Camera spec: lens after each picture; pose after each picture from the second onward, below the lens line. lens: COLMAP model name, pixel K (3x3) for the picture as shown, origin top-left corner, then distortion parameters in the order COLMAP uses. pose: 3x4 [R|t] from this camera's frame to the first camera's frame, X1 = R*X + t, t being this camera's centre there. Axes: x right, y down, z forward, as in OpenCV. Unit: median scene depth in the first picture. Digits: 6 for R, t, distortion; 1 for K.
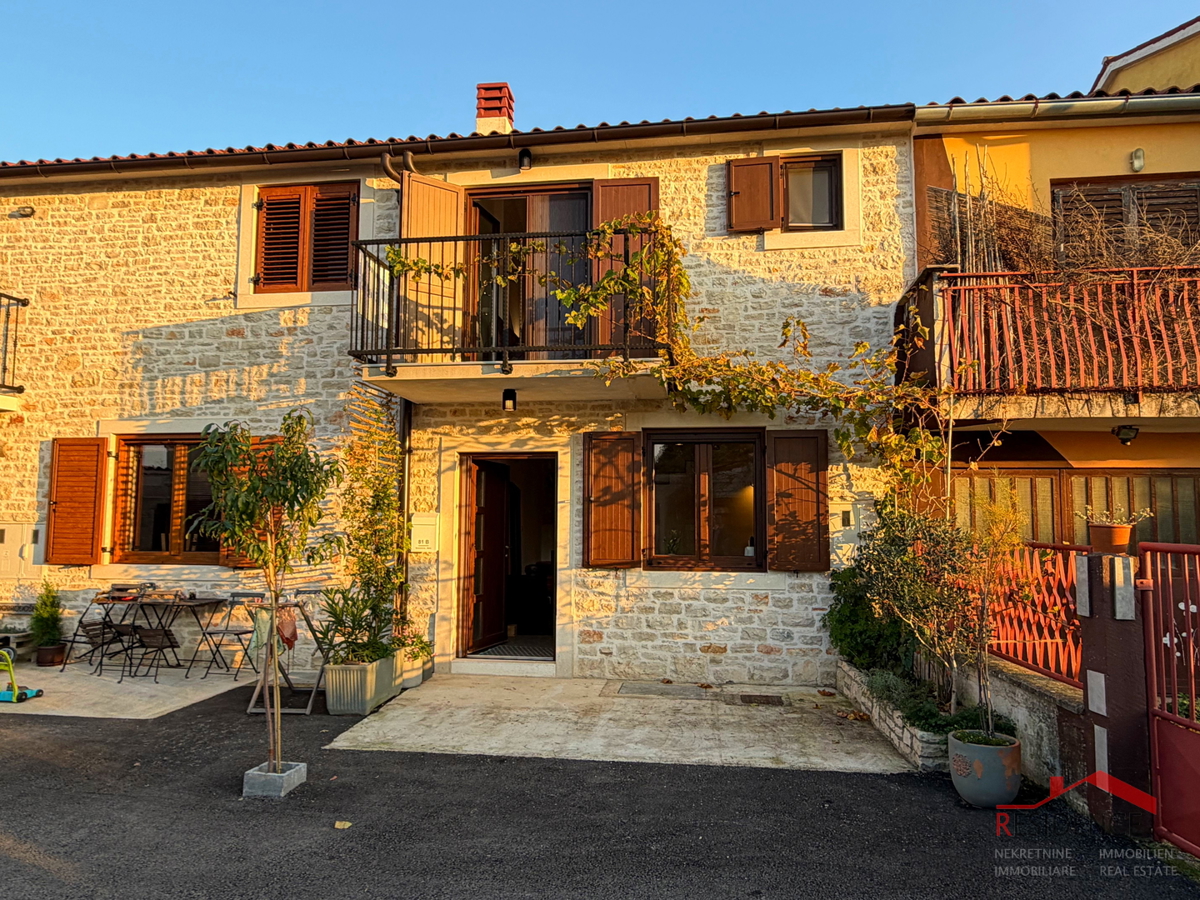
lens RADIAL K [[792.3, 0, 593.4], [0, 792.3, 455.1], [0, 0, 1]] dist [-0.004223, 0.008283]
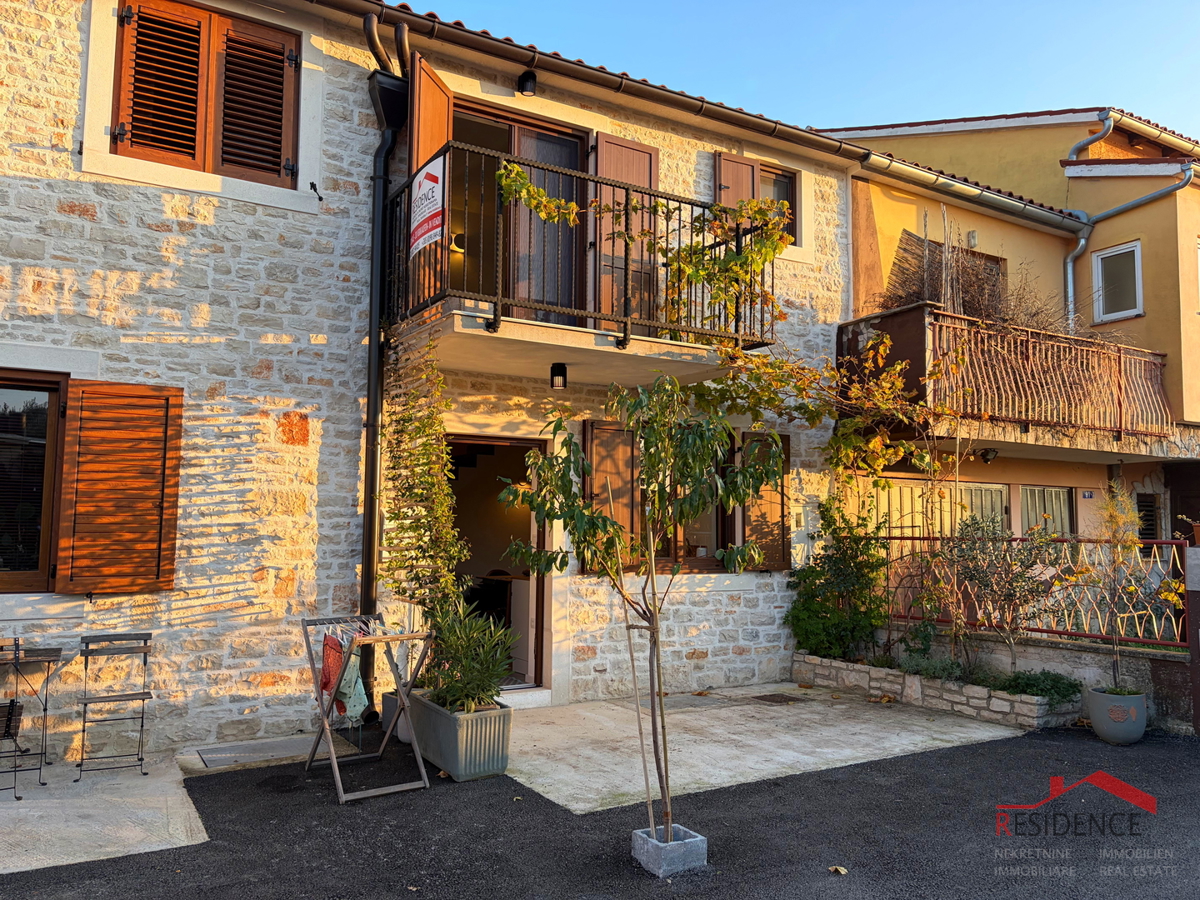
lens RADIAL K [[905.2, 0, 601.2], [0, 905.2, 452.4], [0, 0, 1]] dist [0.045397, -0.032827]
pose [[0.777399, 0.052863, 0.626783, -0.630881], [-0.054150, 0.998387, -0.017043, 0.023909], [-0.626673, -0.020691, 0.779008, 0.214888]]
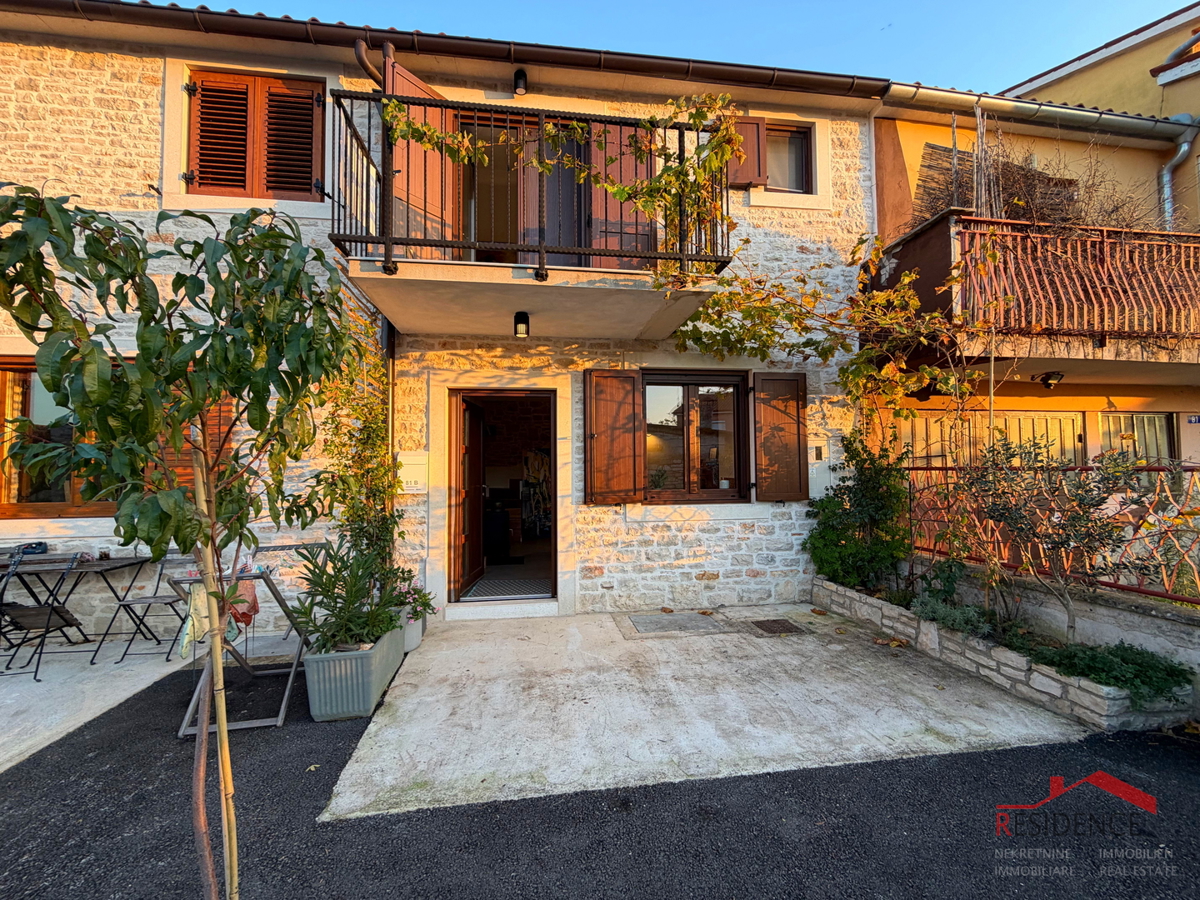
lens RADIAL K [[477.5, 0, 595.5], [0, 477.5, 447.7], [0, 0, 1]] dist [0.001504, -0.000413]
pose [[0.961581, -0.003080, 0.274503, -0.166579], [-0.008244, 0.999162, 0.040090, 0.046232], [-0.274396, -0.040812, 0.960750, 0.421522]]
